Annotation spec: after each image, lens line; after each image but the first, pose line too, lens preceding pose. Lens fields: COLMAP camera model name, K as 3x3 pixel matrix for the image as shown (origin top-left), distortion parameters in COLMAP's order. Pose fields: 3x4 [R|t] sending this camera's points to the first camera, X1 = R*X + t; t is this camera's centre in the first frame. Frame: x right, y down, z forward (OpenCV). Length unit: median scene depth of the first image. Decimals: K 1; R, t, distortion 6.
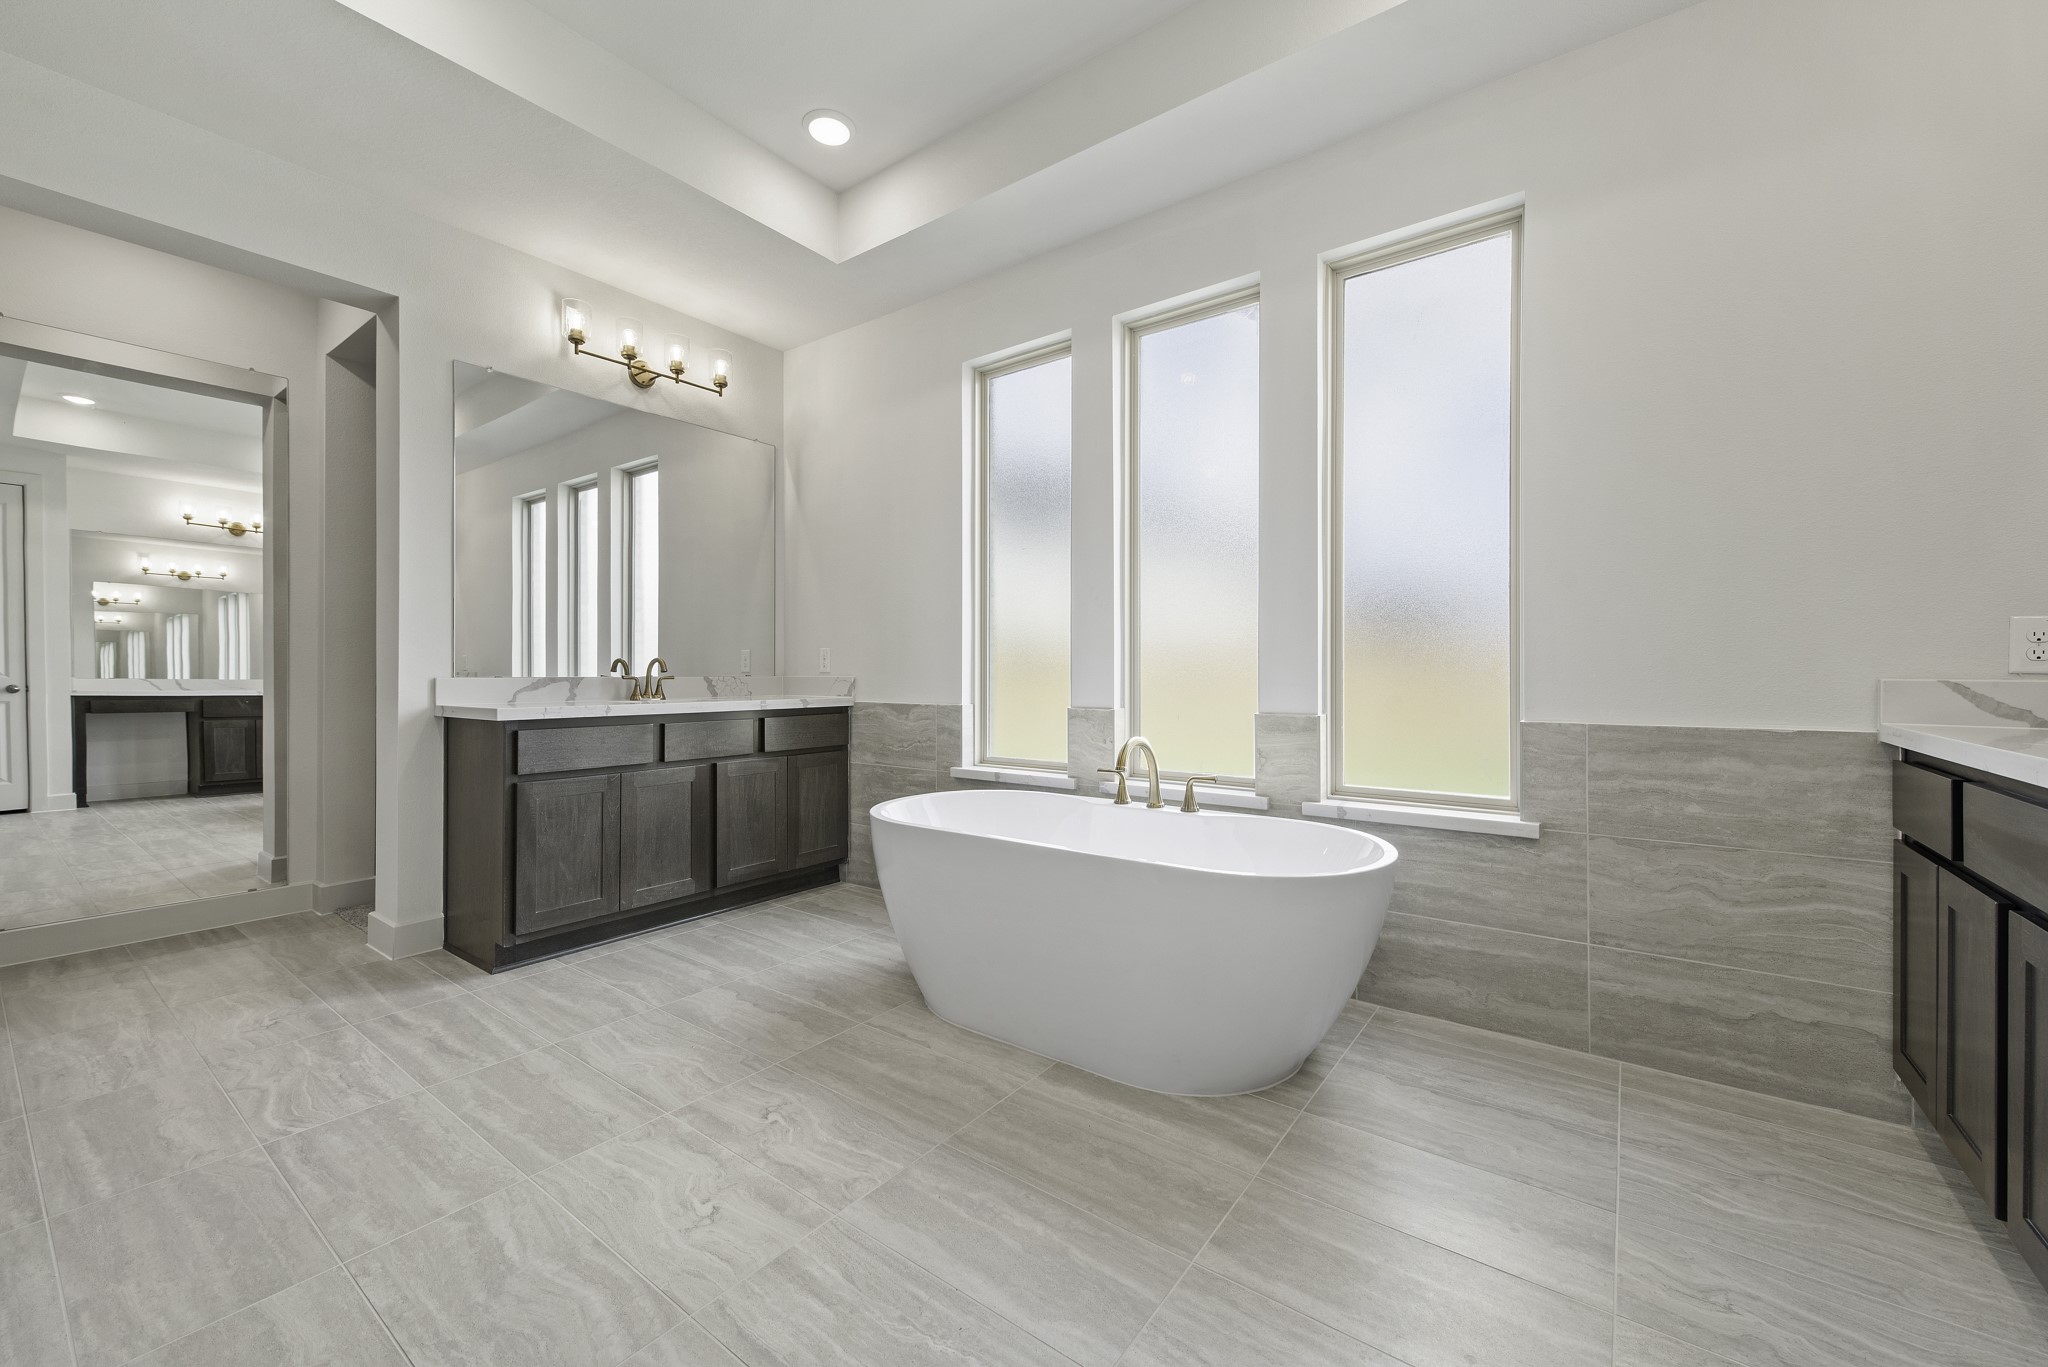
lens RADIAL K [[803.5, 0, 1029.9], [0, 803.5, 673.2], [0, 0, 1]] dist [0.010831, -0.003458]
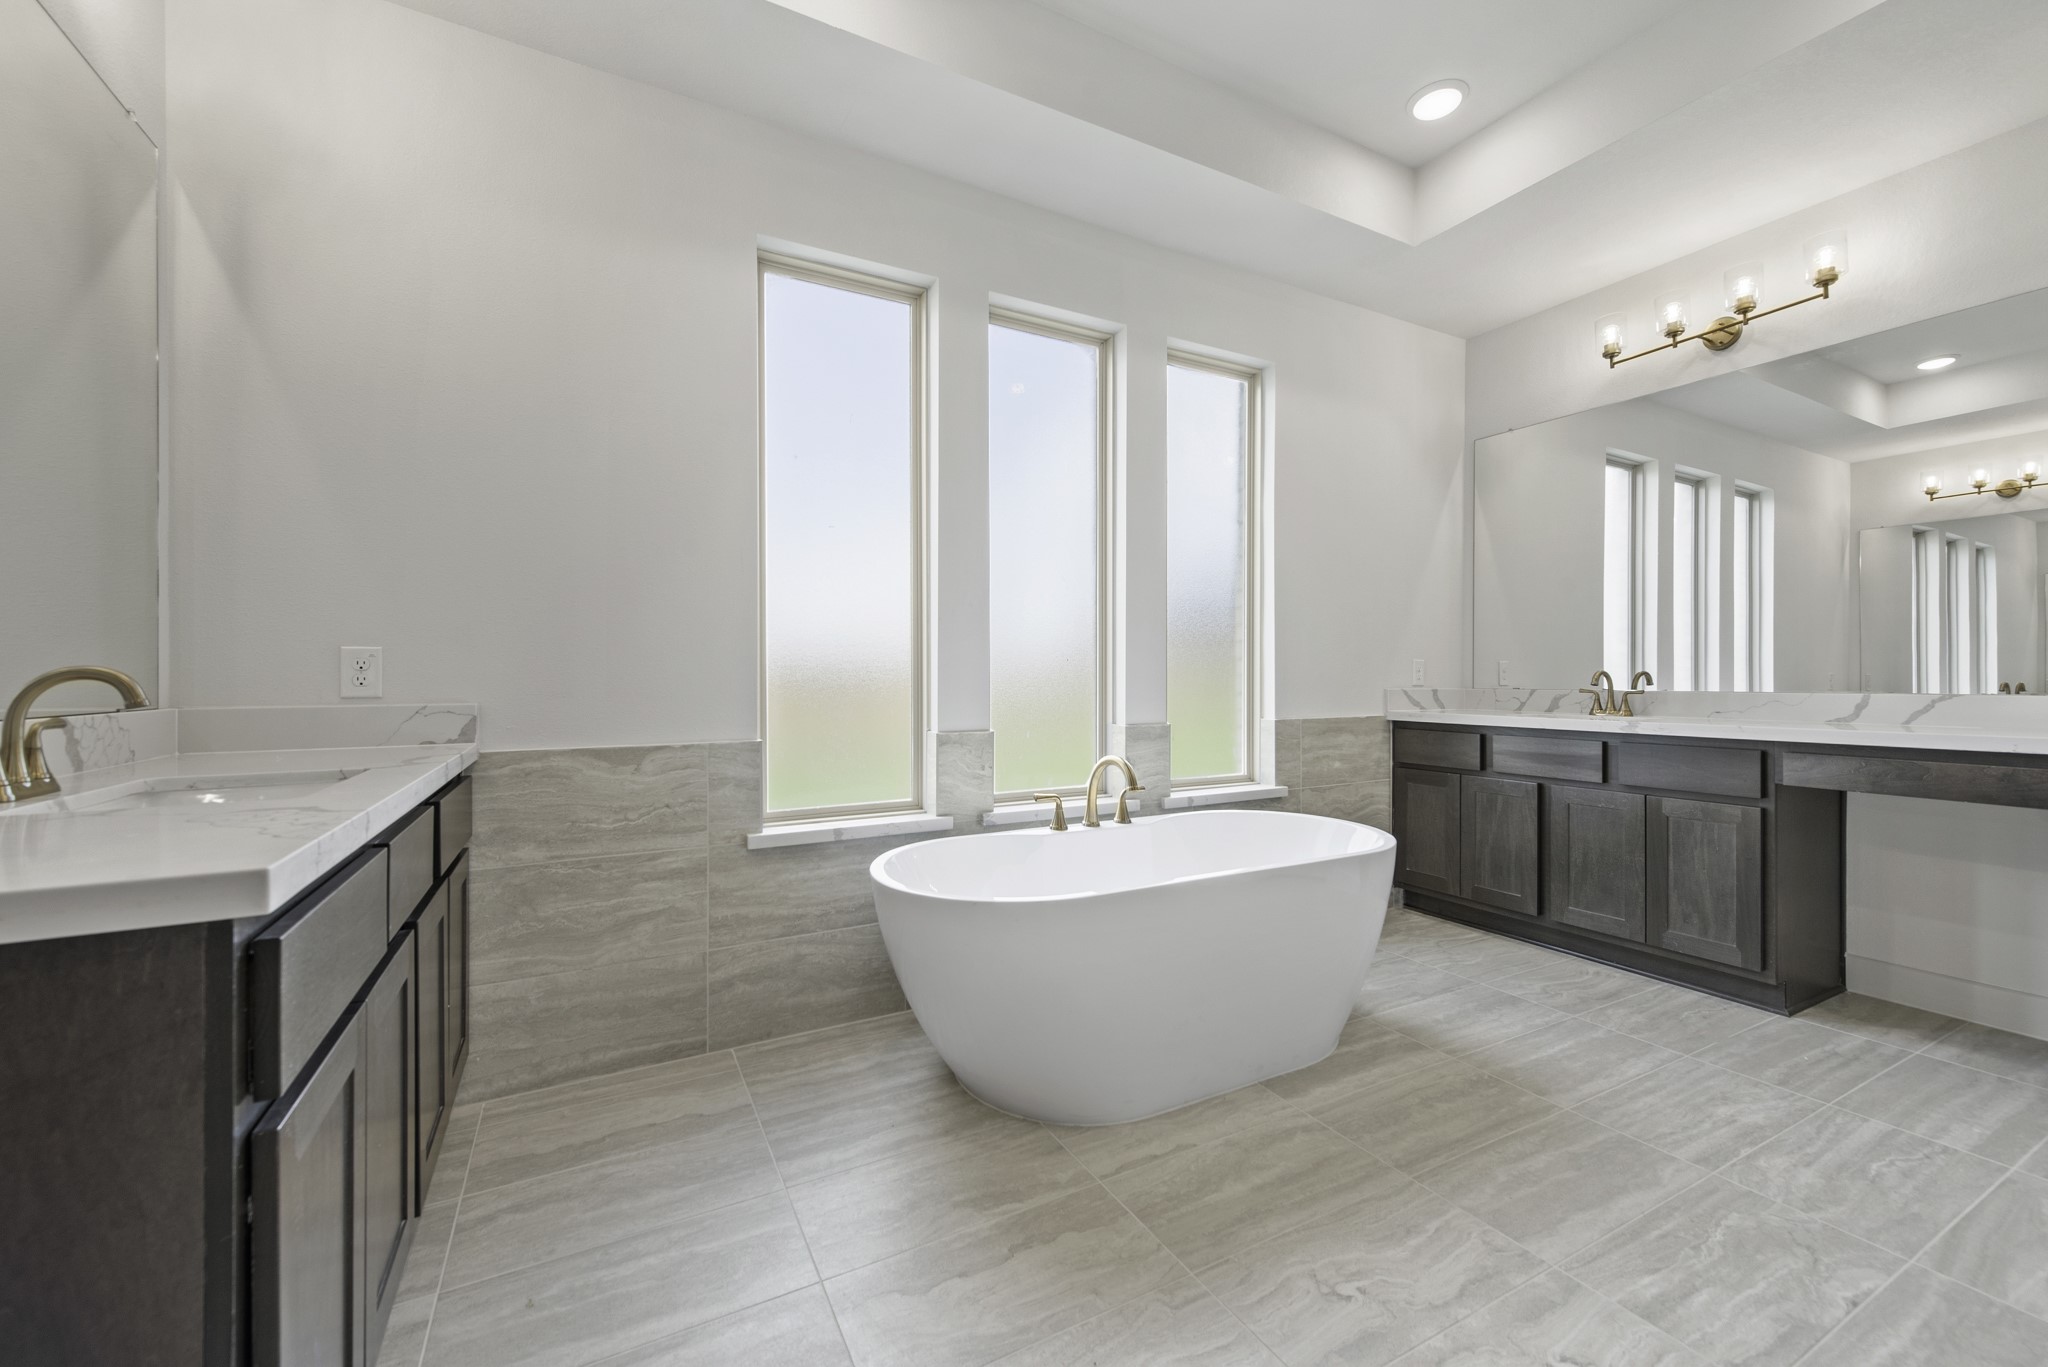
lens RADIAL K [[803.5, 0, 1031.3], [0, 803.5, 681.3], [0, 0, 1]] dist [0.010831, -0.003458]
pose [[0.425728, -0.005616, 0.904834, -0.972532], [0.003212, 0.999984, 0.004695, -0.020694], [-0.904846, 0.000907, 0.425739, 0.817709]]
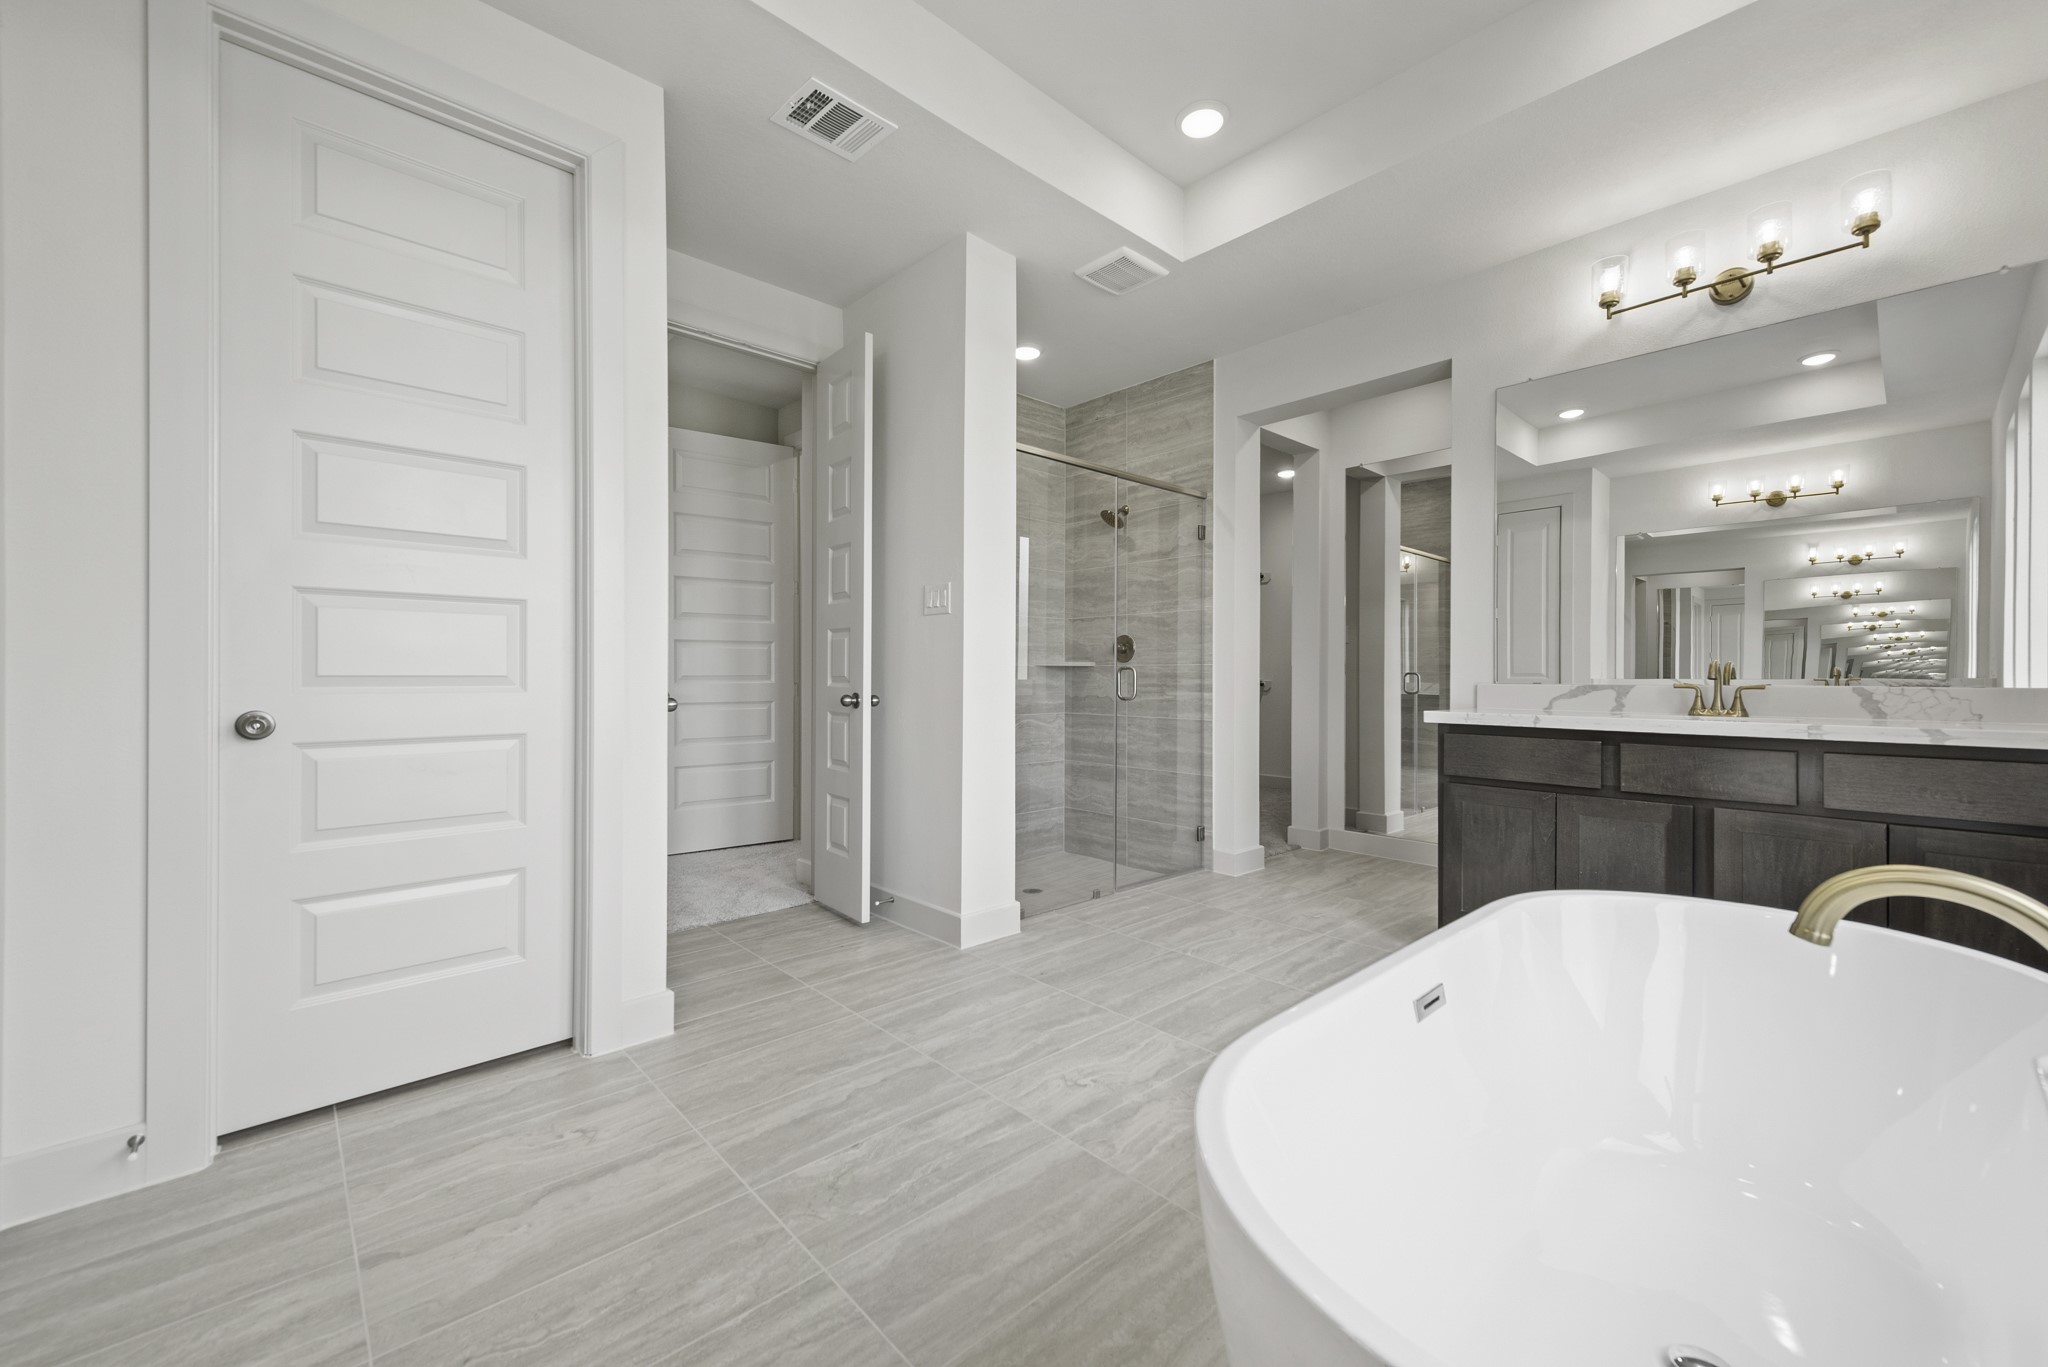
lens RADIAL K [[803.5, 0, 1023.5], [0, 803.5, 680.8], [0, 0, 1]] dist [0.010831, -0.003458]
pose [[-0.189165, 0.003406, -0.981939, 0.659875], [-0.003090, 0.999987, 0.004064, -0.001779], [0.981940, 0.003803, -0.189152, 0.824969]]
